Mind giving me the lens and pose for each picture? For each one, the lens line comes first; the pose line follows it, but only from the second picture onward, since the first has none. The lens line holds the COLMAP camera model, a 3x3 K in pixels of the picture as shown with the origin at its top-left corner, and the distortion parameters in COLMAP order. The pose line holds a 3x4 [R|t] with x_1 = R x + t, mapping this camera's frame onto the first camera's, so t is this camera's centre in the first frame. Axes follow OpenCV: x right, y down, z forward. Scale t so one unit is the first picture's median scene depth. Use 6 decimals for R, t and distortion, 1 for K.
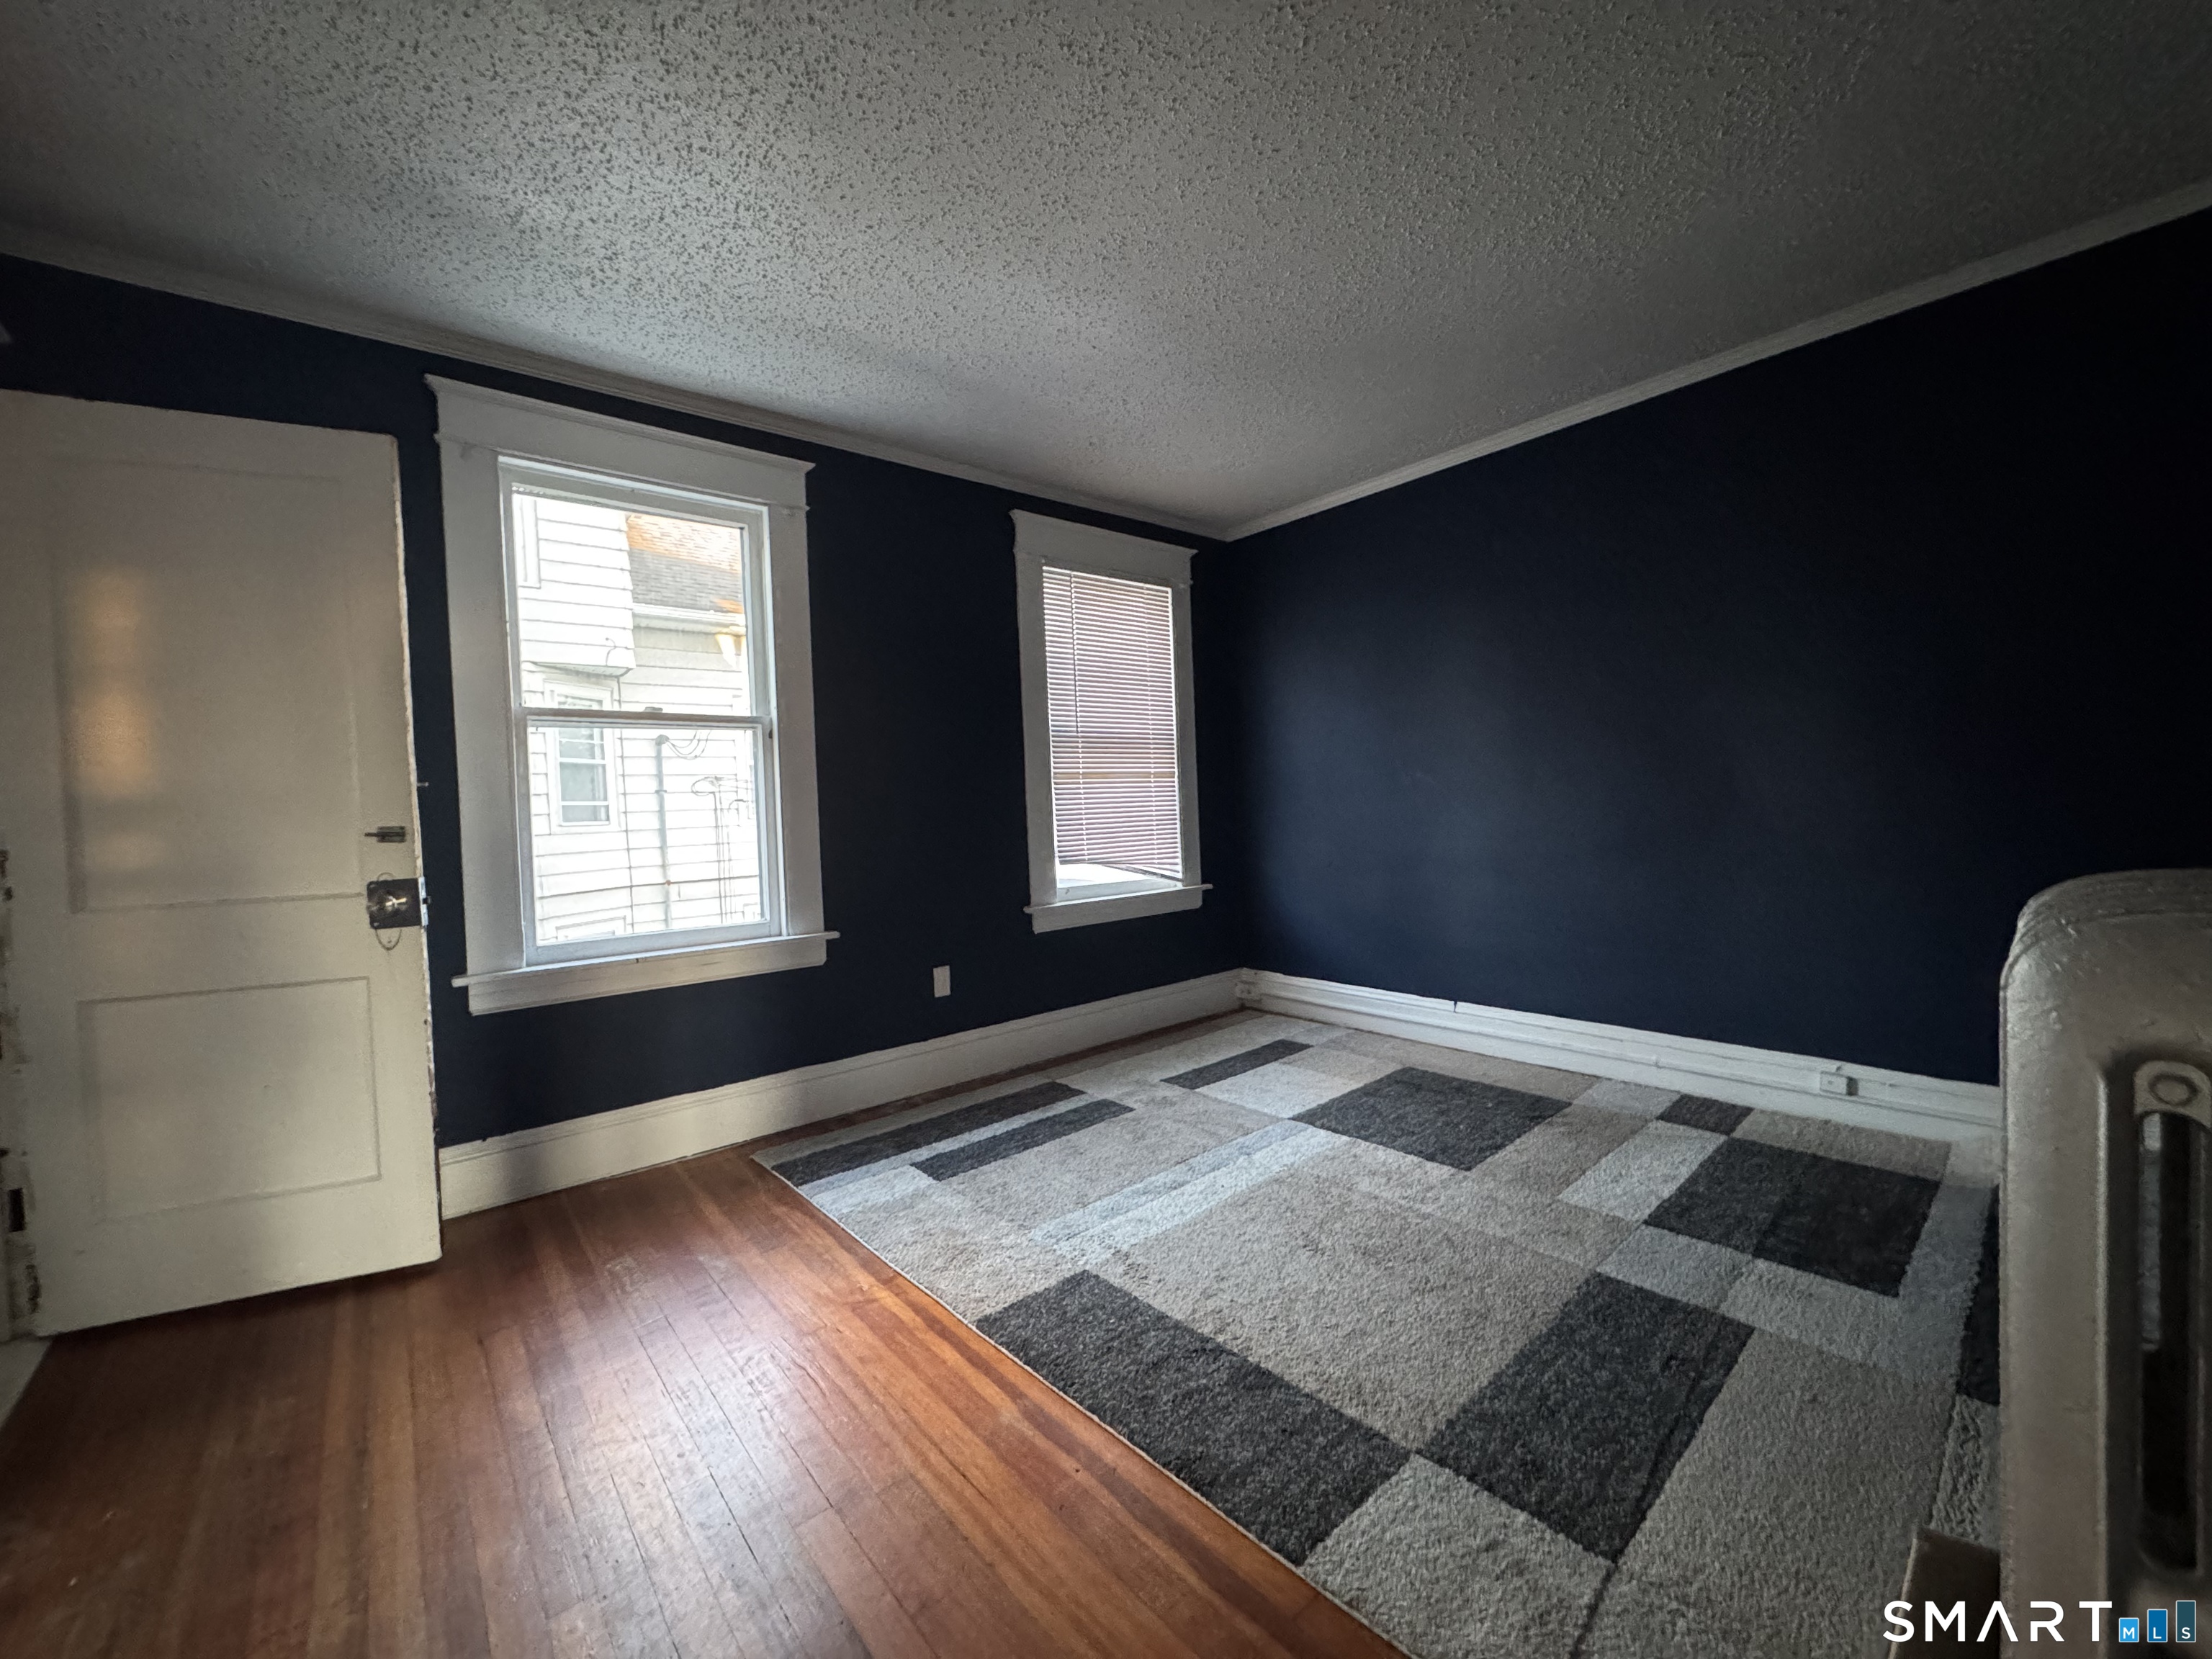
lens RADIAL K [[885.4, 0, 1103.3], [0, 885.4, 845.9], [0, 0, 1]] dist [-0.001712, -0.000146]
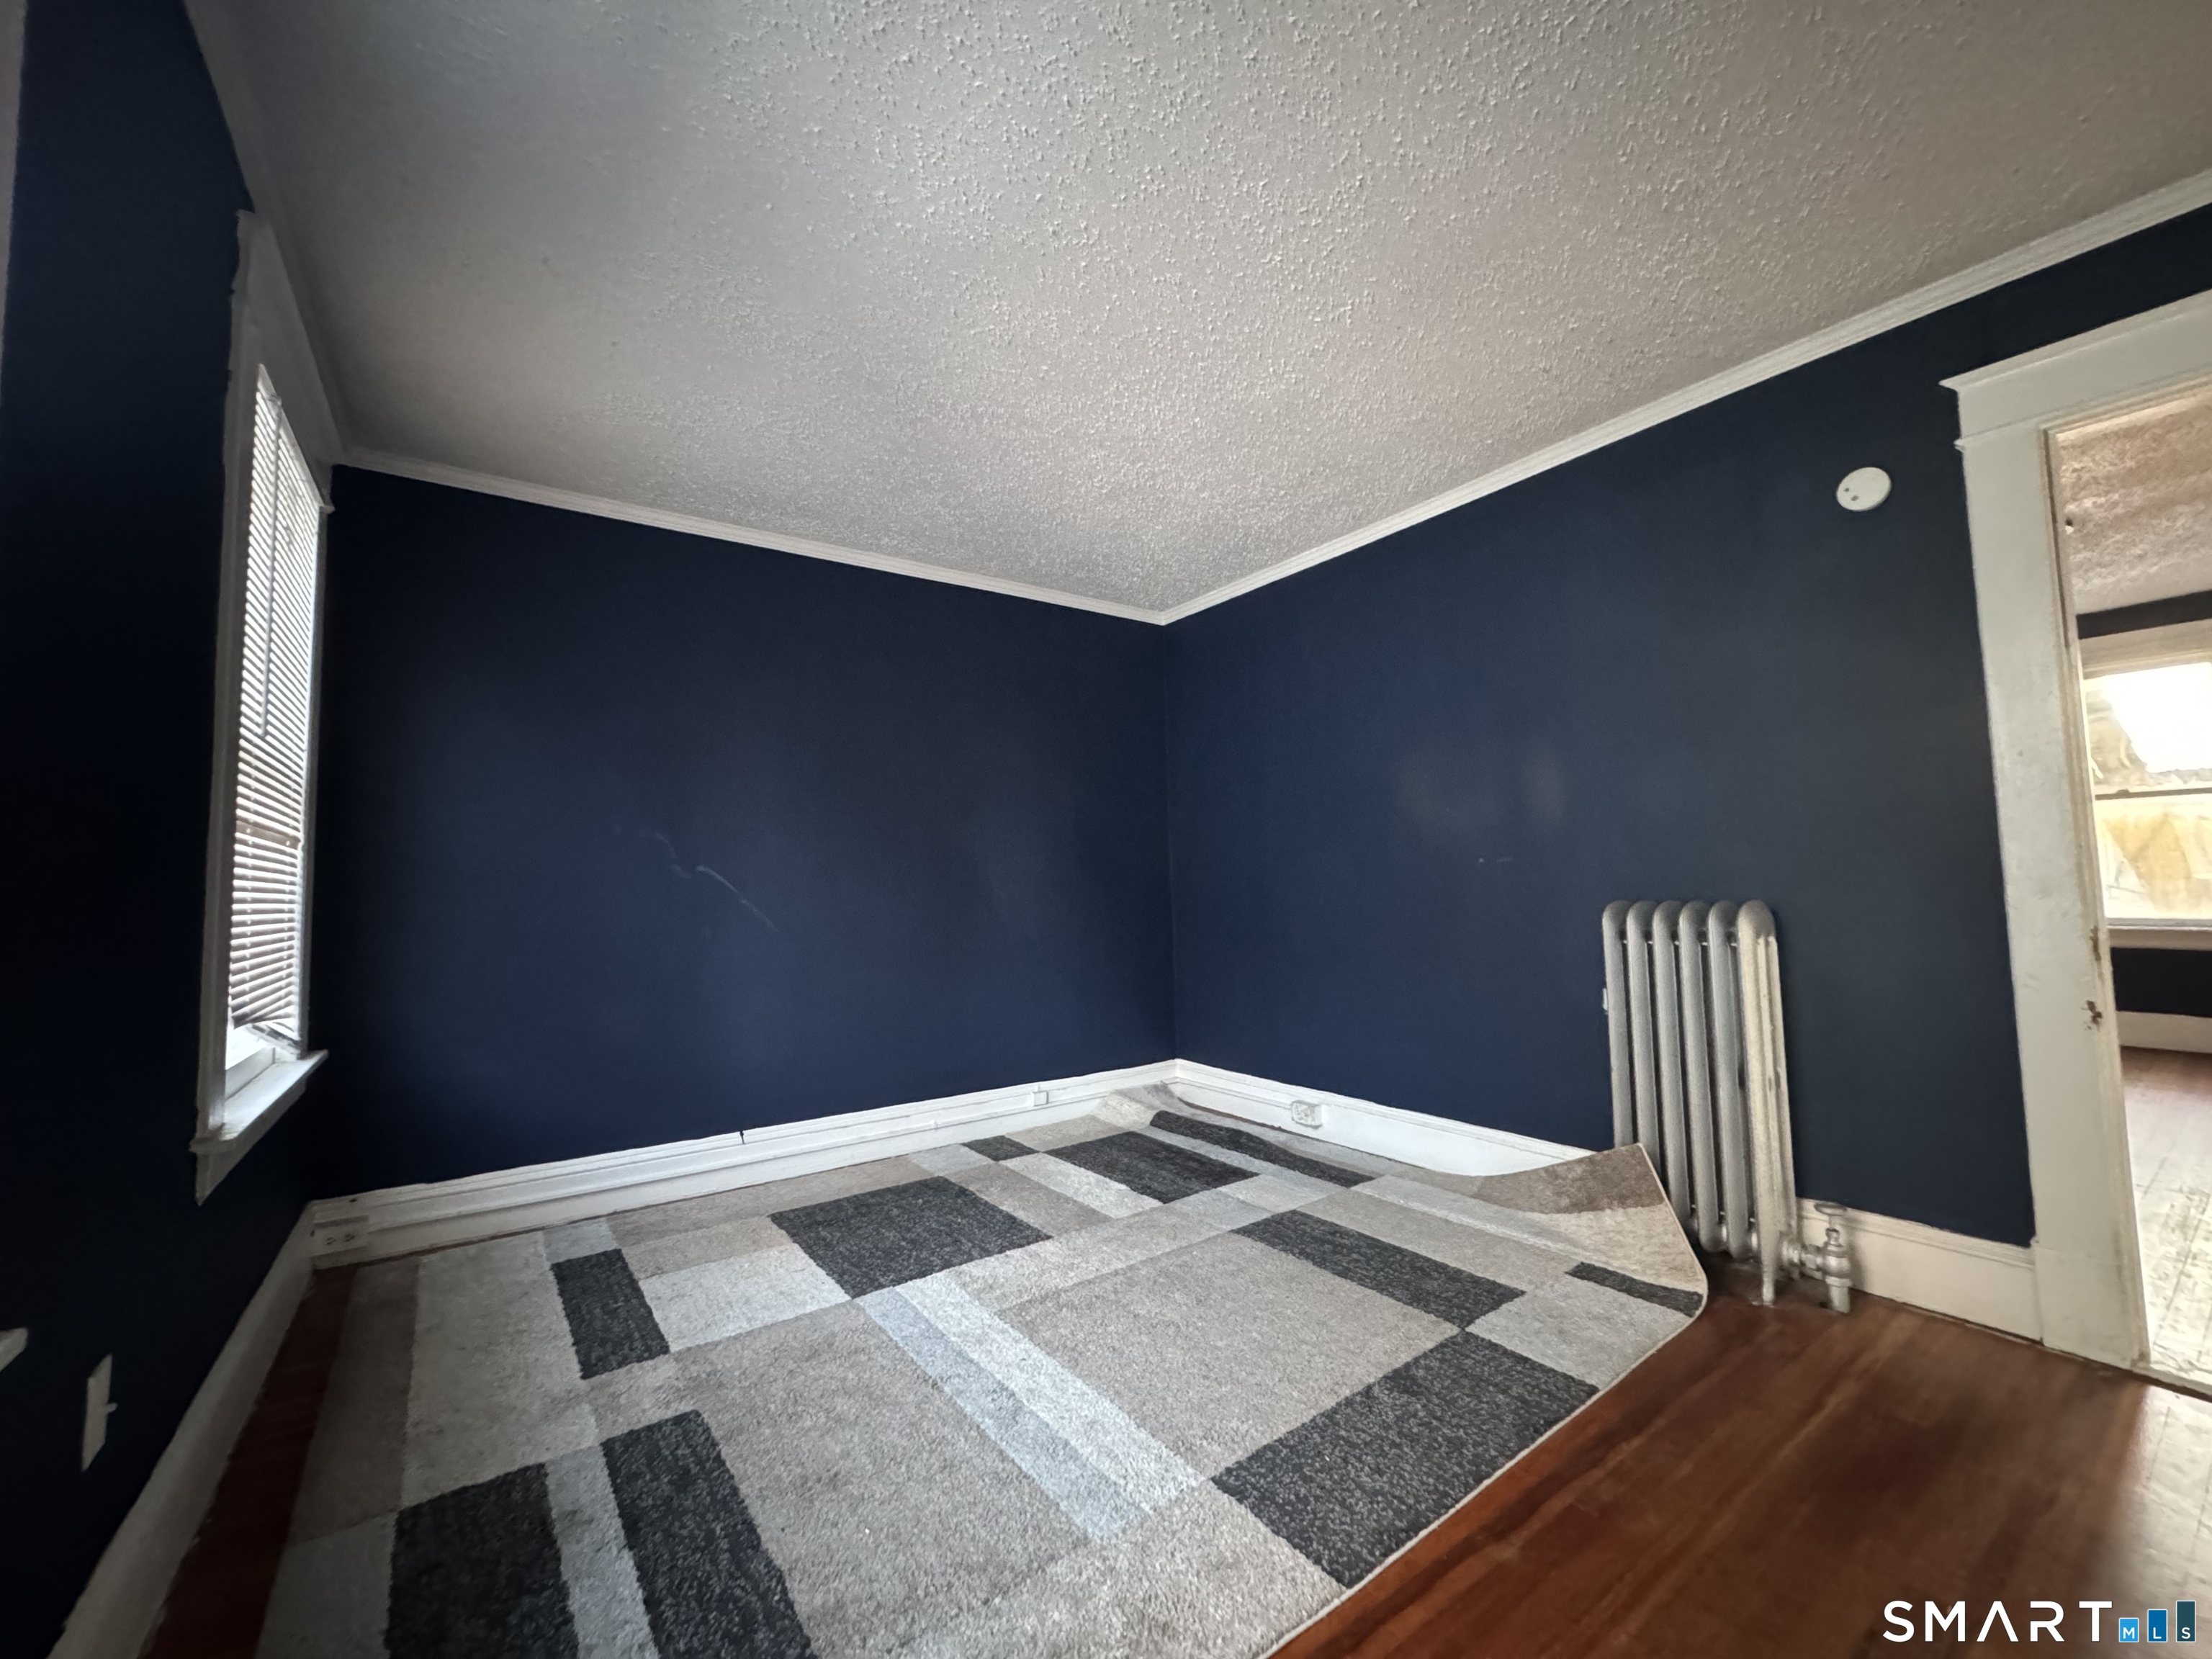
lens RADIAL K [[885.4, 0, 1110.3], [0, 885.4, 830.6], [0, 0, 1]] dist [-0.001712, -0.000146]
pose [[0.069284, 0.107157, 0.991825, -0.586973], [0.064062, 0.991684, -0.111616, 0.003538], [-0.995538, 0.071272, 0.061843, 0.698181]]
